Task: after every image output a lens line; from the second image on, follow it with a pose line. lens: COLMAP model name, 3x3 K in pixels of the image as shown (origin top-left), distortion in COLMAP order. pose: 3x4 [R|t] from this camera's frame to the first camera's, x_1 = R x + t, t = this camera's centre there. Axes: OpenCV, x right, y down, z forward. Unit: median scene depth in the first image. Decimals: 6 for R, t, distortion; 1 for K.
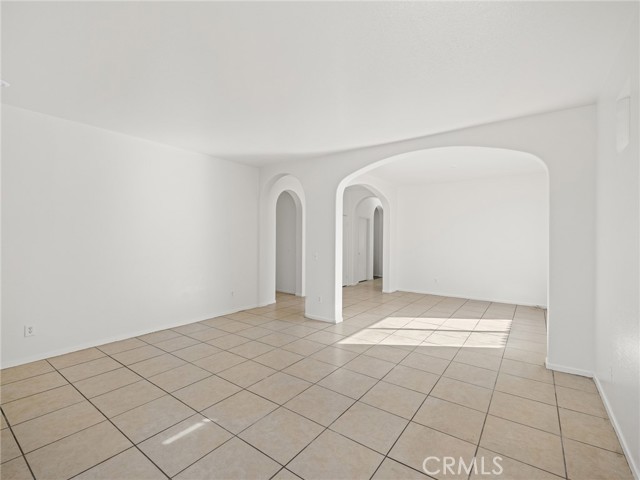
lens RADIAL K [[297.2, 0, 323.7], [0, 297.2, 238.4], [0, 0, 1]] dist [-0.000302, 0.000019]
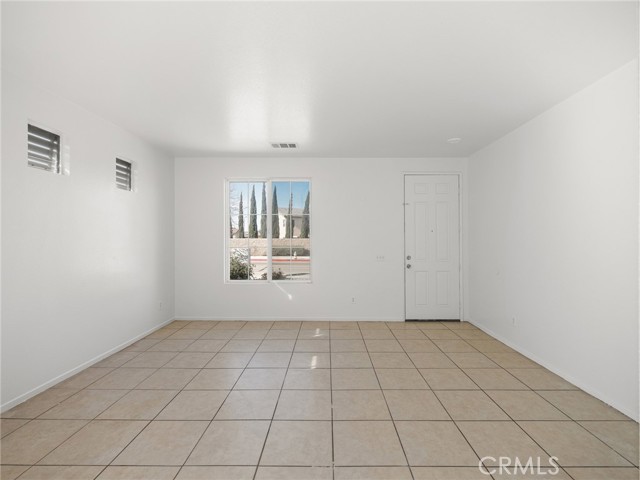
lens RADIAL K [[297.2, 0, 323.7], [0, 297.2, 238.4], [0, 0, 1]] dist [-0.000302, 0.000019]
pose [[-0.820755, -0.008398, -0.571219, 0.215062], [-0.009270, 0.999956, -0.001383, -0.001682], [0.571205, 0.004160, -0.820797, 1.173088]]
